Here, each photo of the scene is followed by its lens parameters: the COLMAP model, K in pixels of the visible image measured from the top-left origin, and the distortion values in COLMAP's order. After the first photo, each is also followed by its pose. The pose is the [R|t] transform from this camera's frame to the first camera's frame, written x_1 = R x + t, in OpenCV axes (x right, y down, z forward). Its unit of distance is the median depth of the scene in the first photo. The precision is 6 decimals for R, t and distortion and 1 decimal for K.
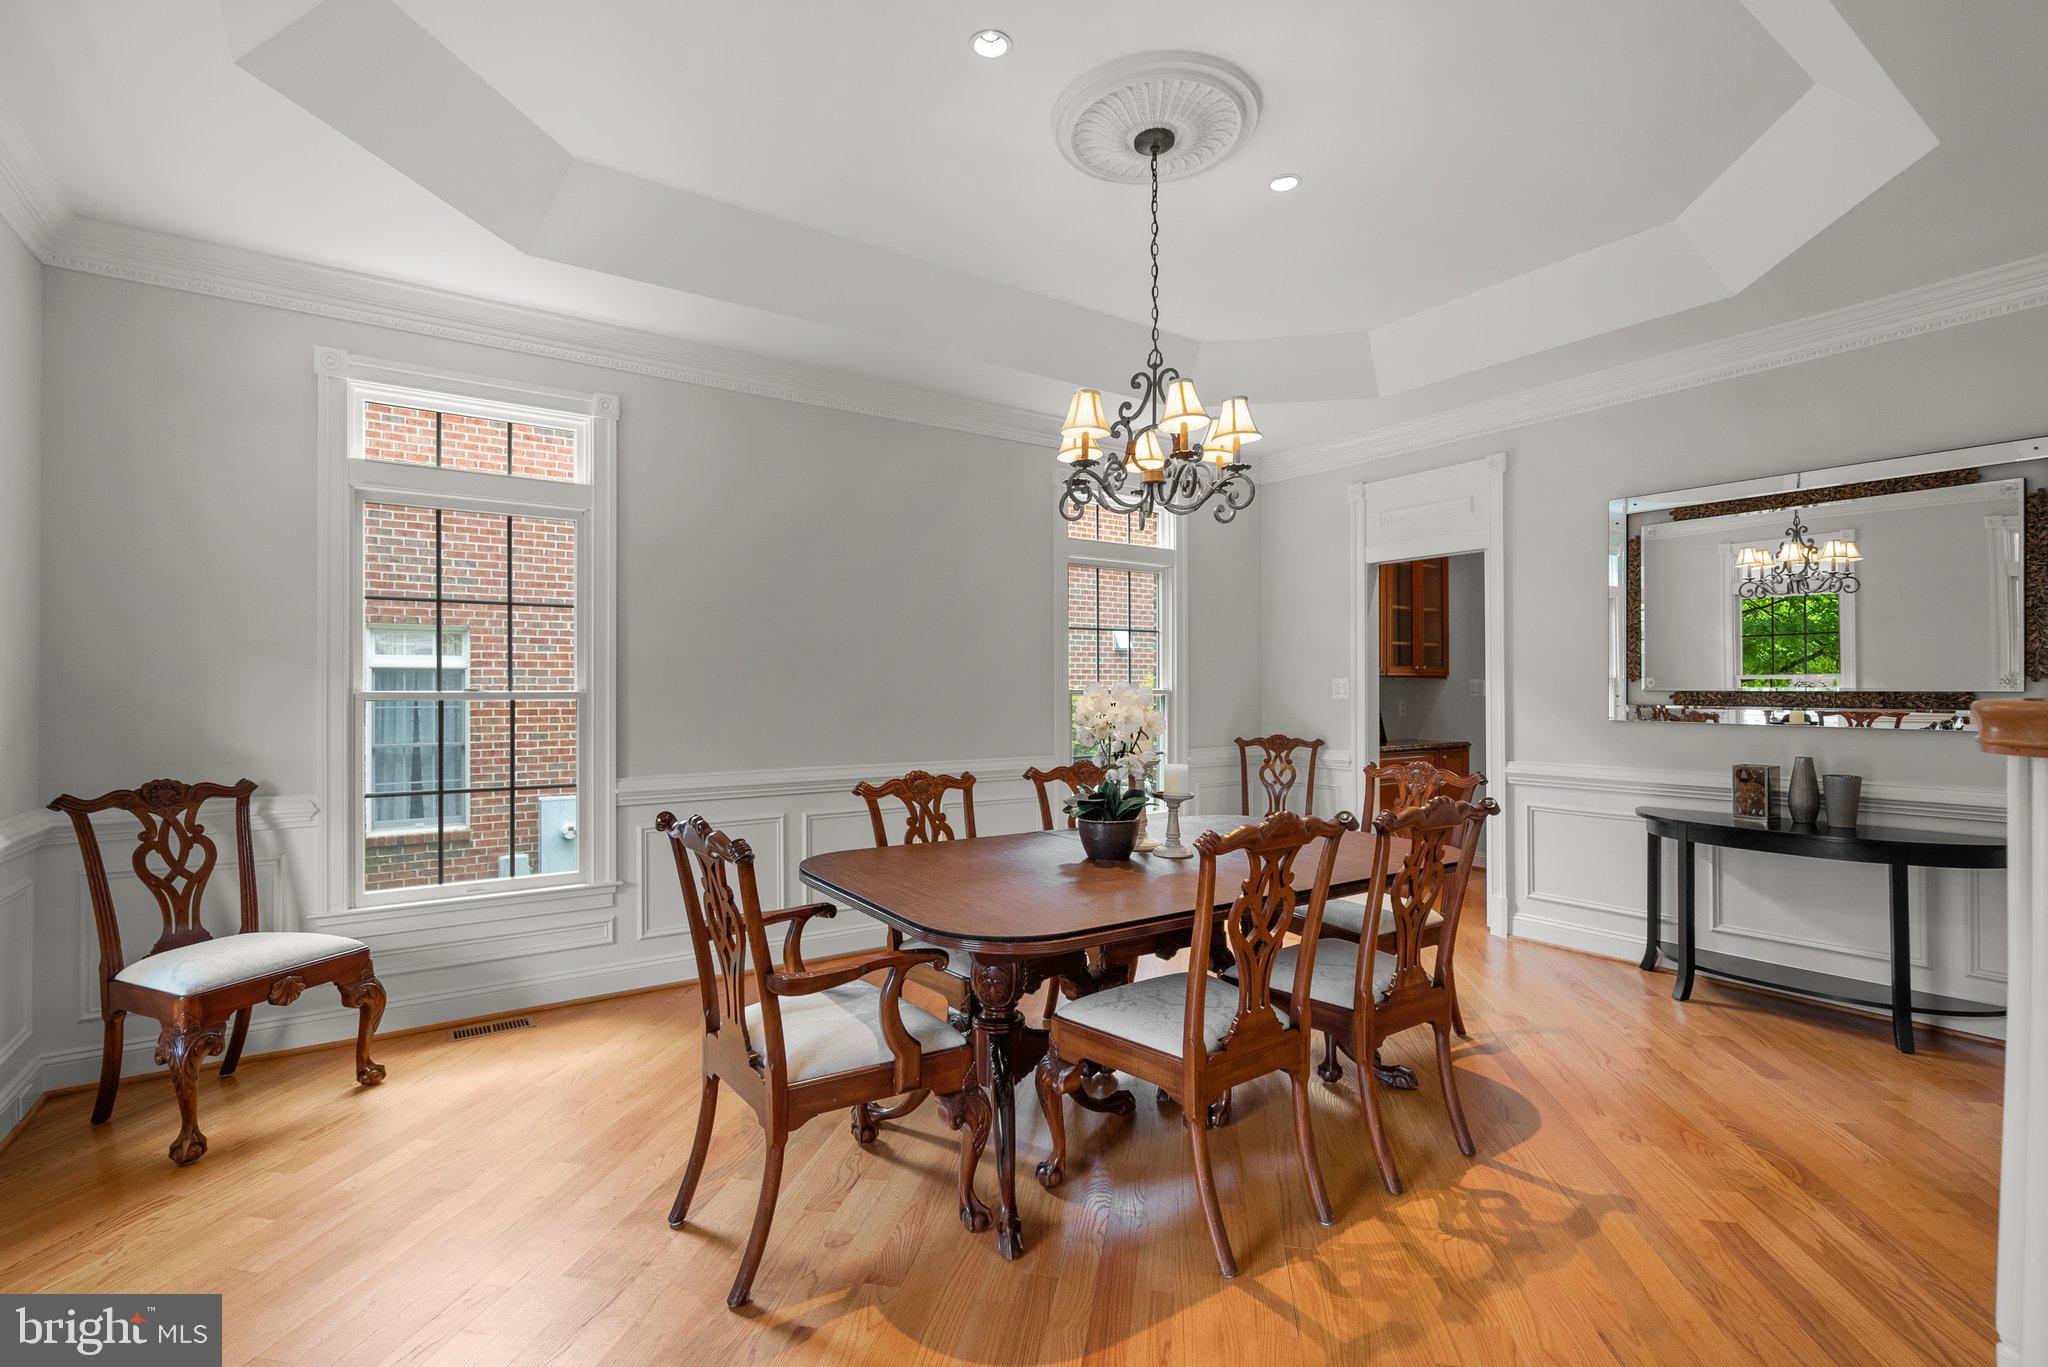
lens RADIAL K [[934.0, 0, 1020.7], [0, 934.0, 708.0], [0, 0, 1]] dist [-0.002348, -0.000421]
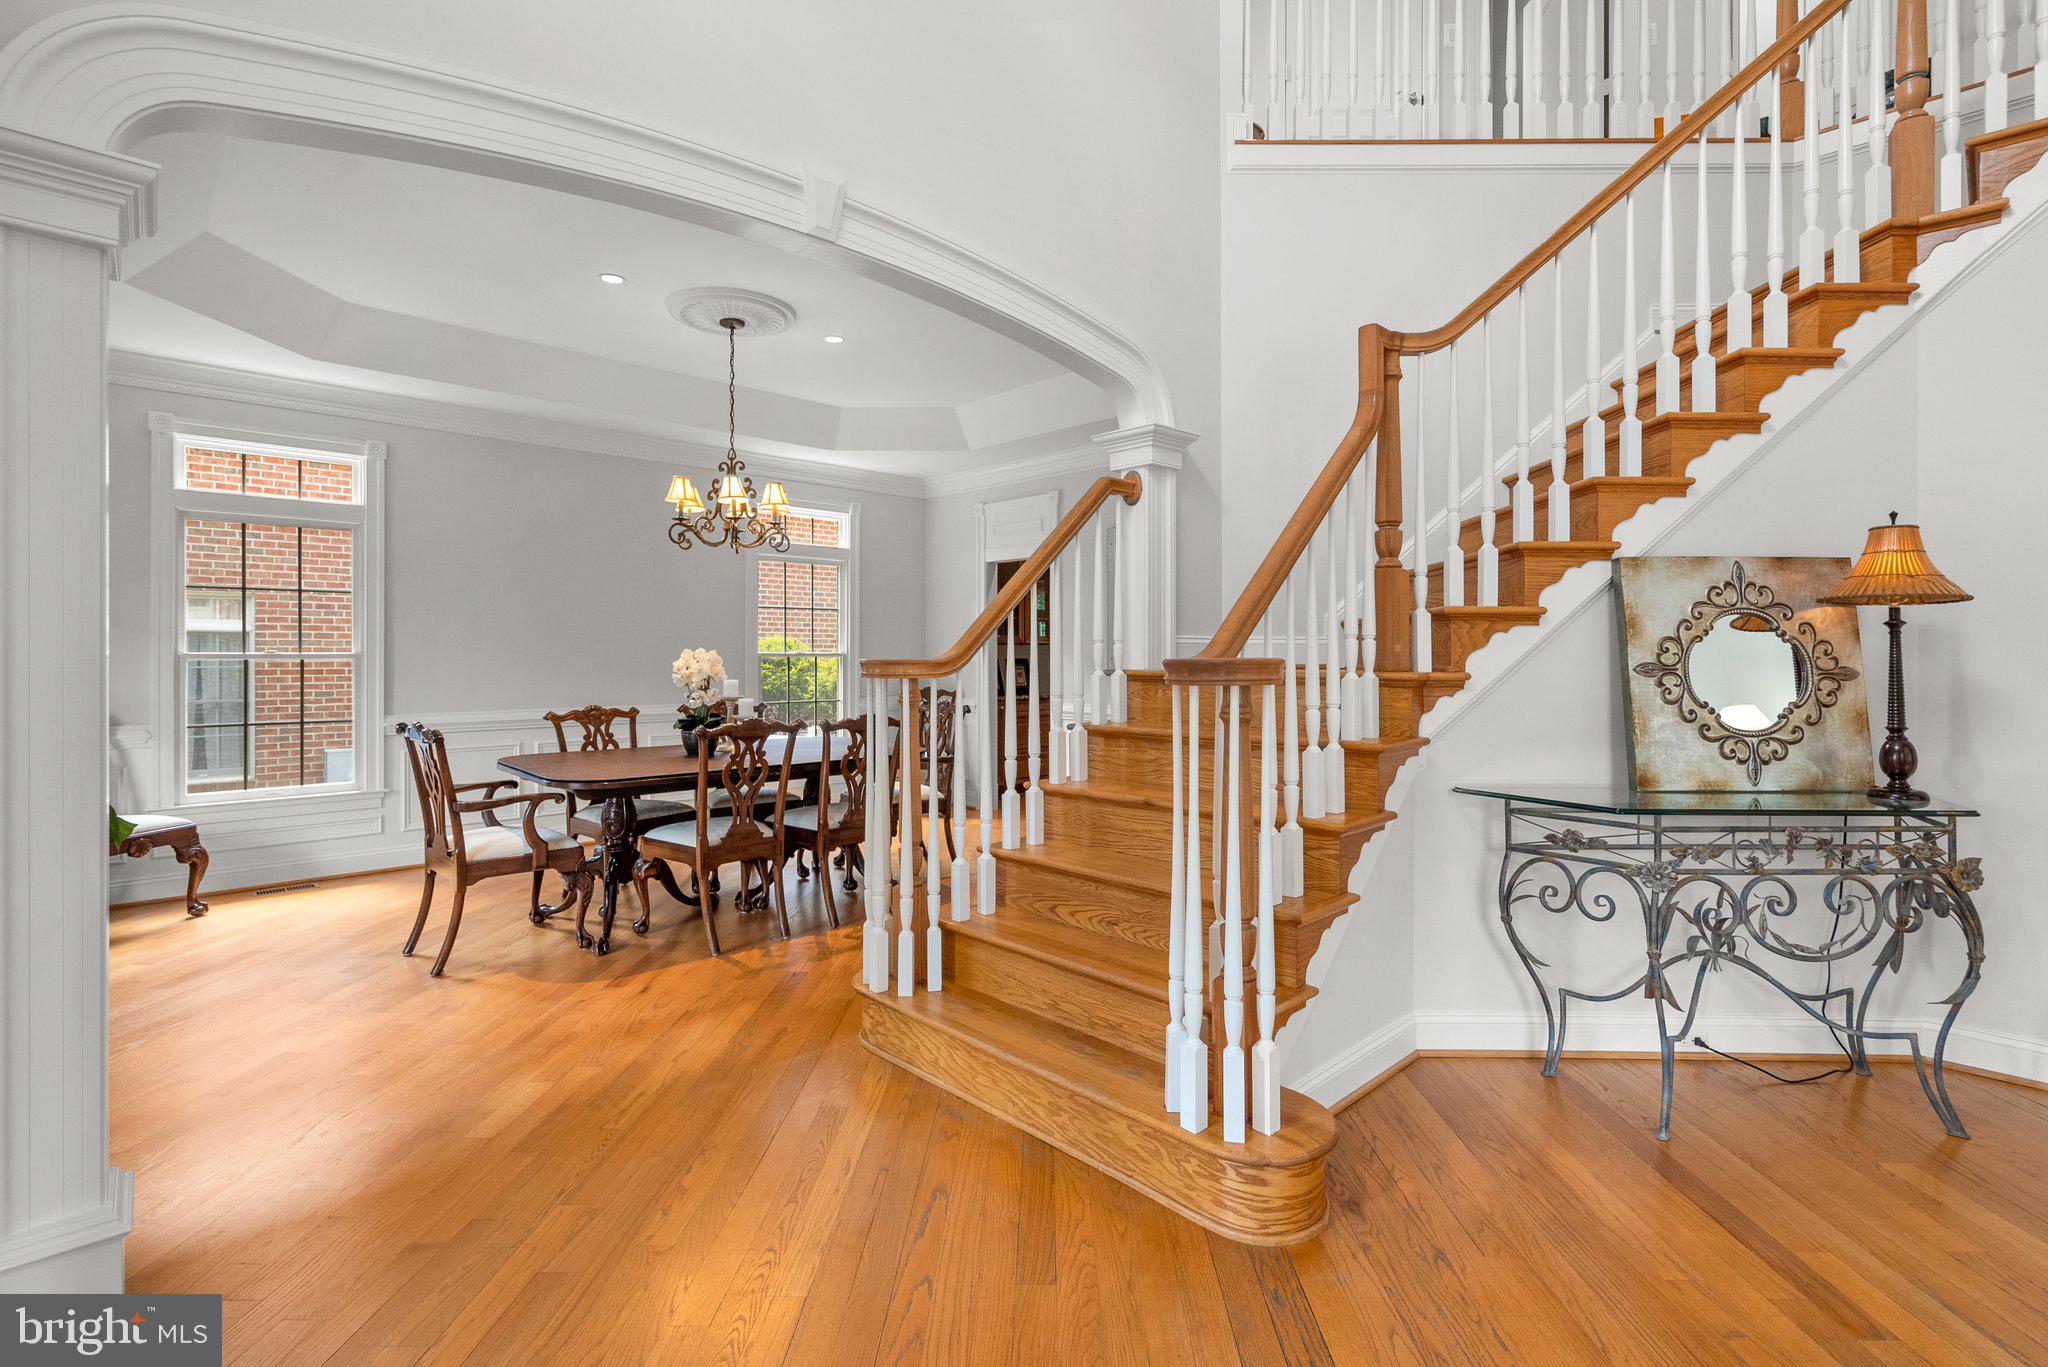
lens RADIAL K [[934.3, 0, 1020.8], [0, 934.3, 669.4], [0, 0, 1]] dist [-0.002432, -0.000768]
pose [[0.986736, -0.000738, 0.162331, 0.326988], [0.000821, 1.000000, -0.000441, 0.008837], [-0.162331, 0.000568, 0.986736, -0.621792]]
